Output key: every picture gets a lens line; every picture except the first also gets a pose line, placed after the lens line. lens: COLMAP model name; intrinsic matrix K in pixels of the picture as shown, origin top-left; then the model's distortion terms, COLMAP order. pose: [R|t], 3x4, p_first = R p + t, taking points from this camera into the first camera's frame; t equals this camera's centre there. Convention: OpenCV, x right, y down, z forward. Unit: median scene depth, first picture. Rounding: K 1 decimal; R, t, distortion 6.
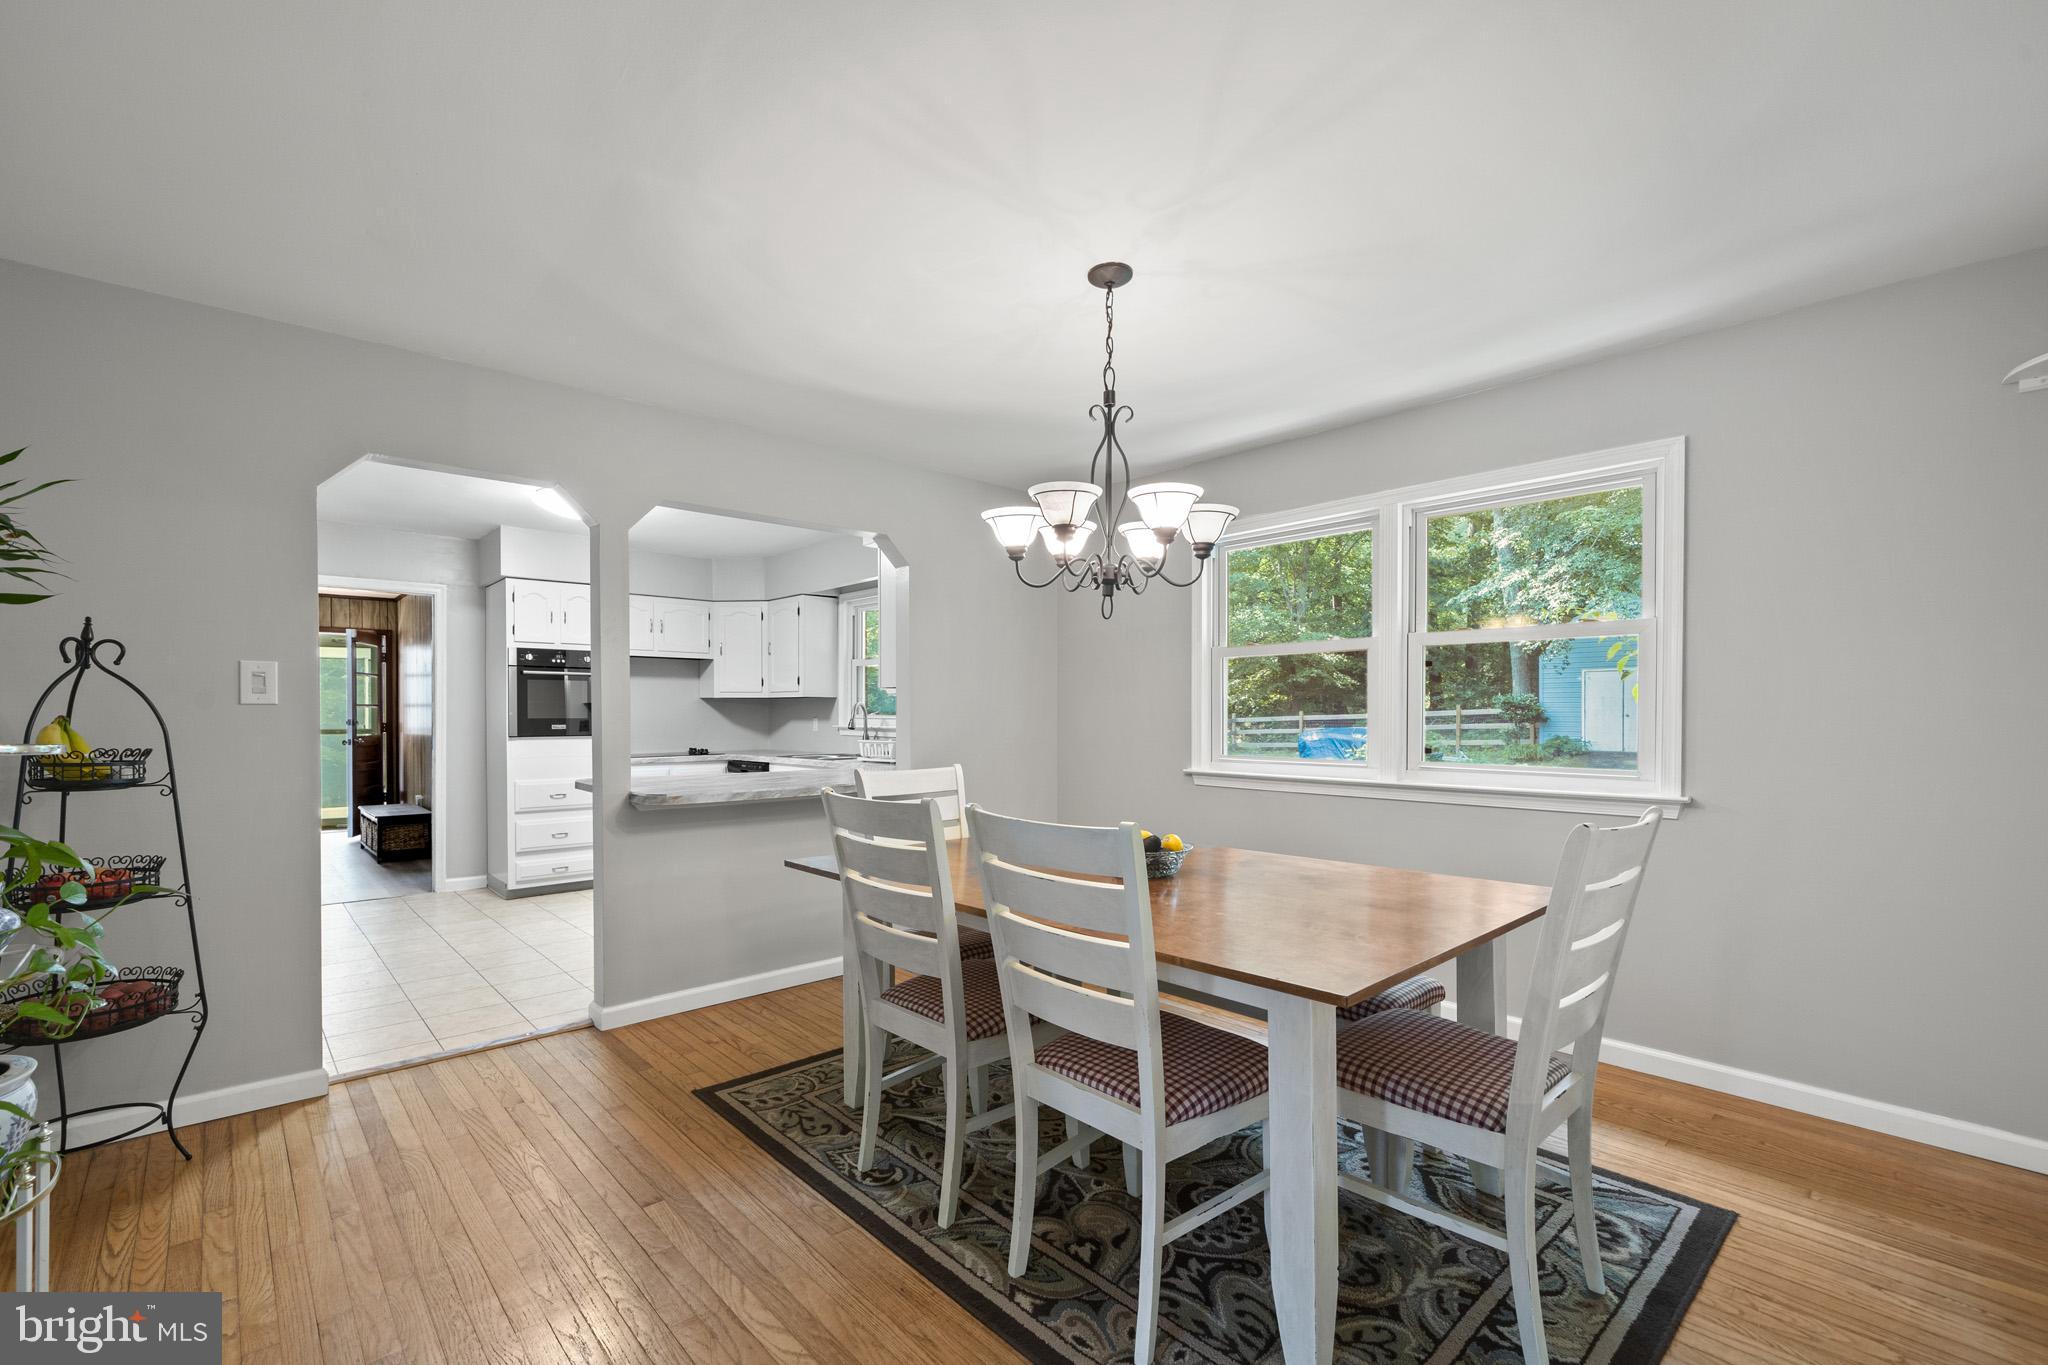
lens RADIAL K [[908.0, 0, 1011.0], [0, 908.0, 715.3], [0, 0, 1]] dist [0.005117, 0.000228]
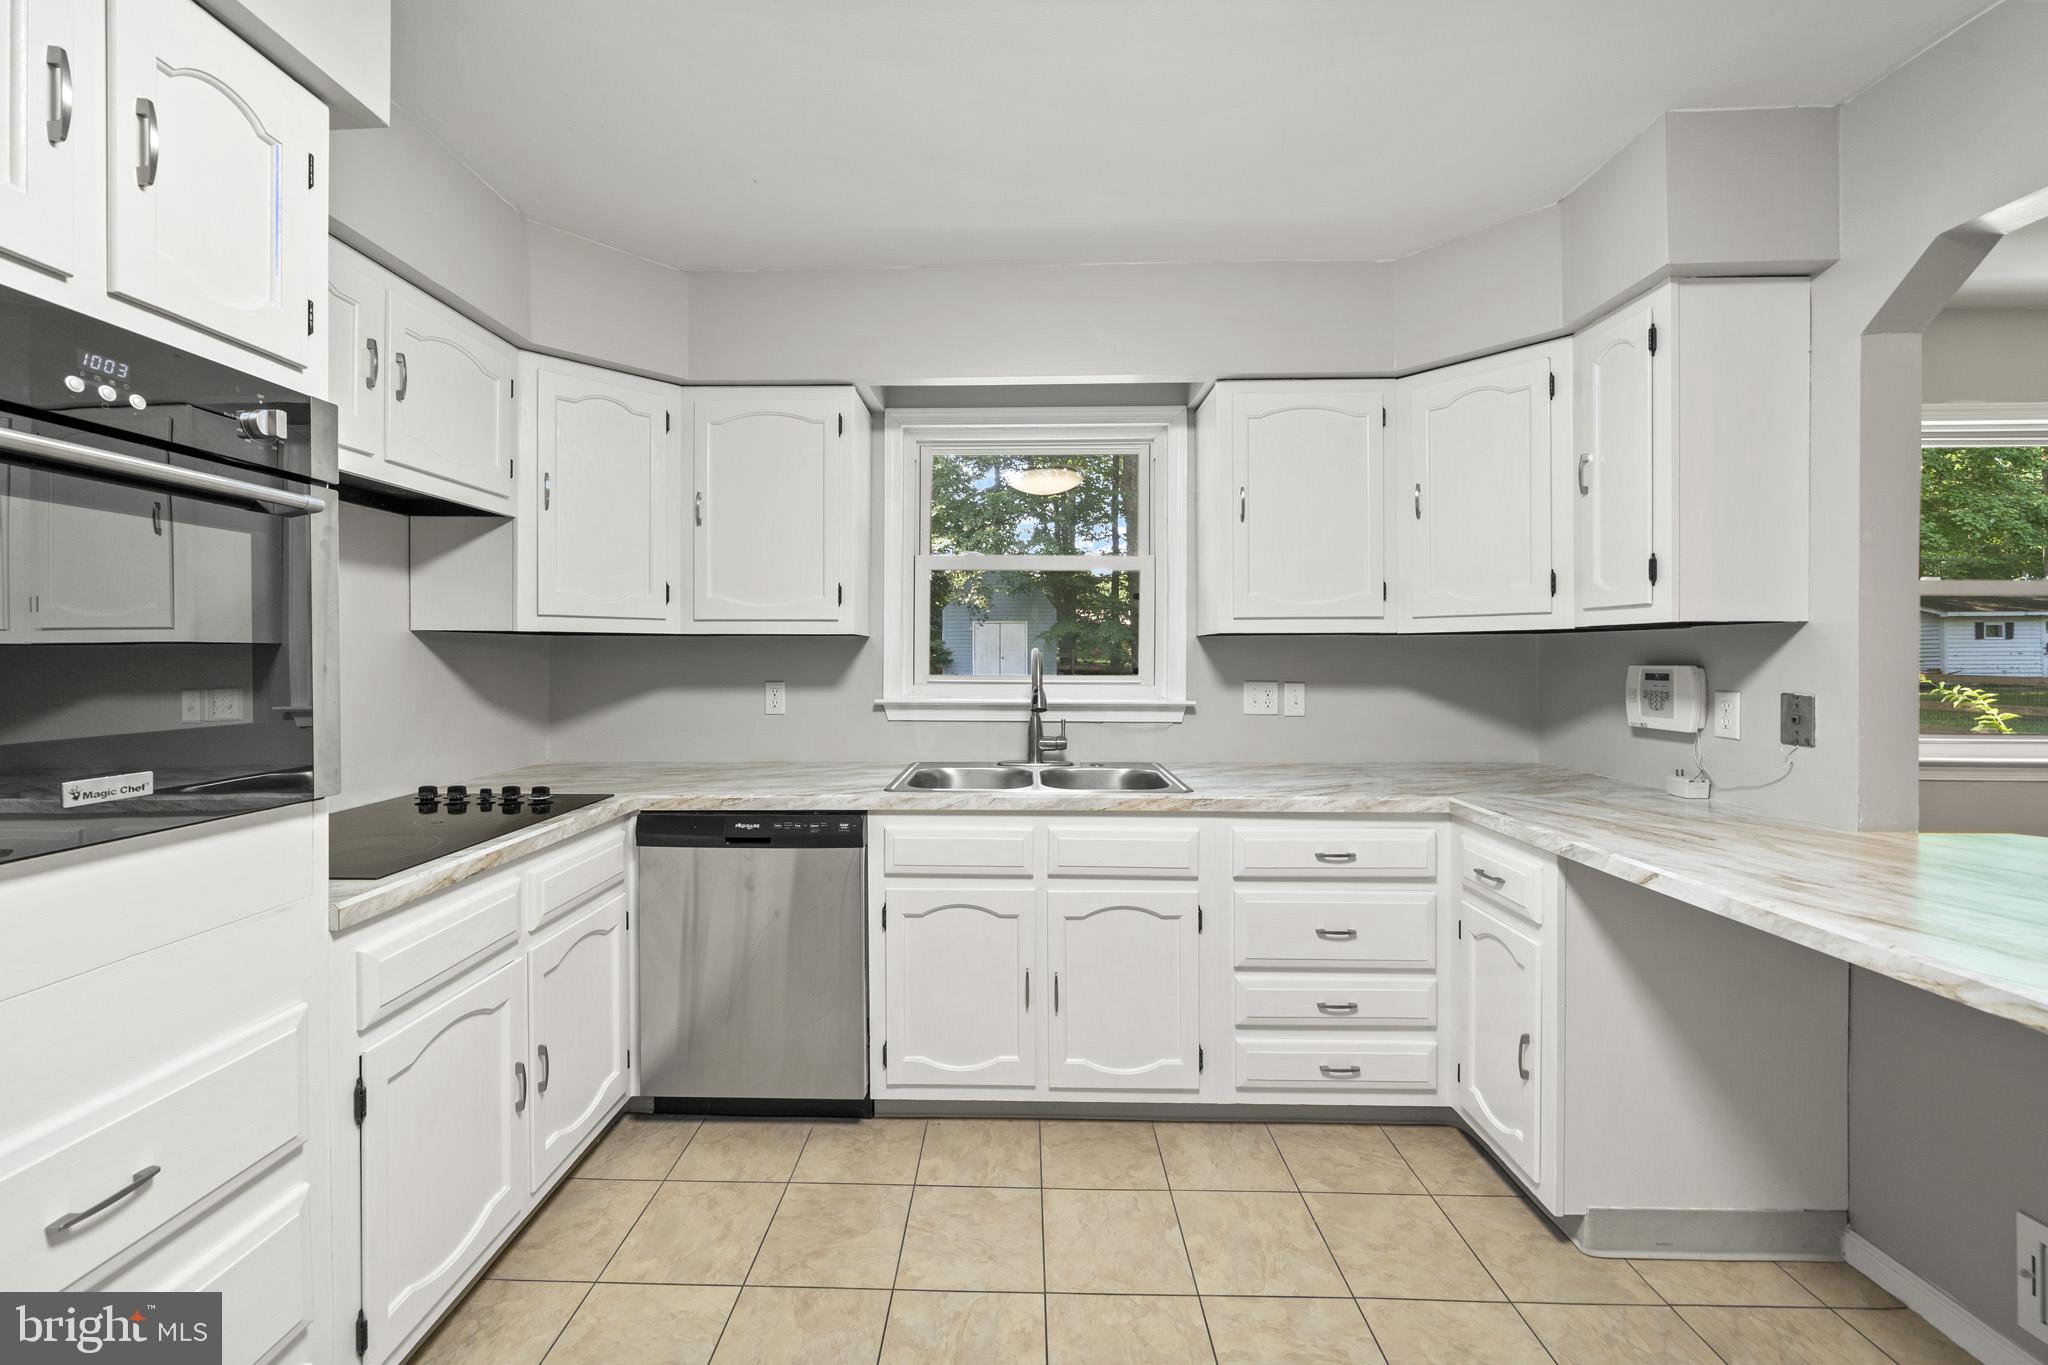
lens RADIAL K [[787.9, 0, 994.9], [0, 787.9, 656.0], [0, 0, 1]] dist [0.002048, -0.000833]
pose [[0.685048, 0.000488, 0.728498, -0.461789], [0.001078, 0.999998, -0.001684, -0.010253], [-0.728497, 0.001938, 0.685046, 0.735215]]
